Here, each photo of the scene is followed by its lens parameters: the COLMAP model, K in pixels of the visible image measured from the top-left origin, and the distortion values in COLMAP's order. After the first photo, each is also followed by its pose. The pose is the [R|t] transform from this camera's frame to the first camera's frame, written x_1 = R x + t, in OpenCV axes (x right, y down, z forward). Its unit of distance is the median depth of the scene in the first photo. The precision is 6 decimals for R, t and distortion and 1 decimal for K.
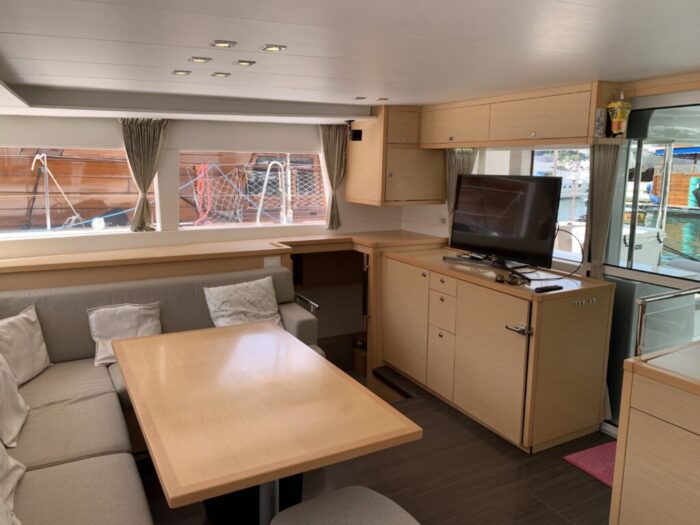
lens RADIAL K [[530.7, 0, 350.0], [0, 530.7, 262.5], [0, 0, 1]] dist [0.057718, -0.090114]
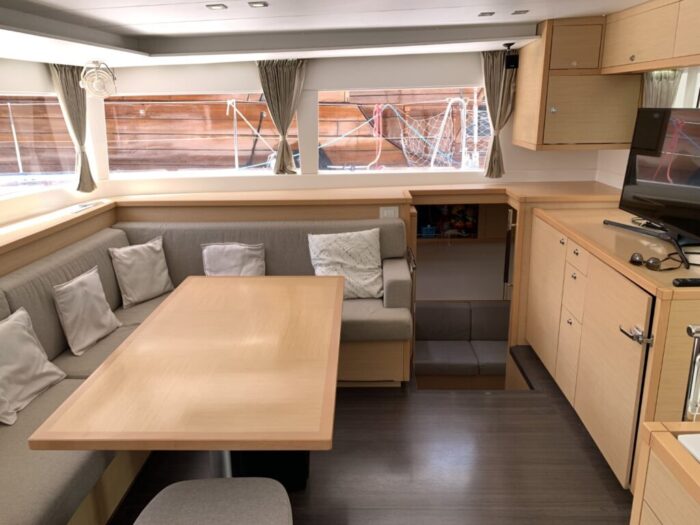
lens RADIAL K [[530.7, 0, 350.0], [0, 530.7, 262.5], [0, 0, 1]] dist [0.057718, -0.090114]
pose [[0.865993, 0.114630, -0.486740, 0.255598], [-0.062751, 0.990588, 0.121646, -0.022873], [0.496103, -0.074801, 0.865036, 0.170116]]
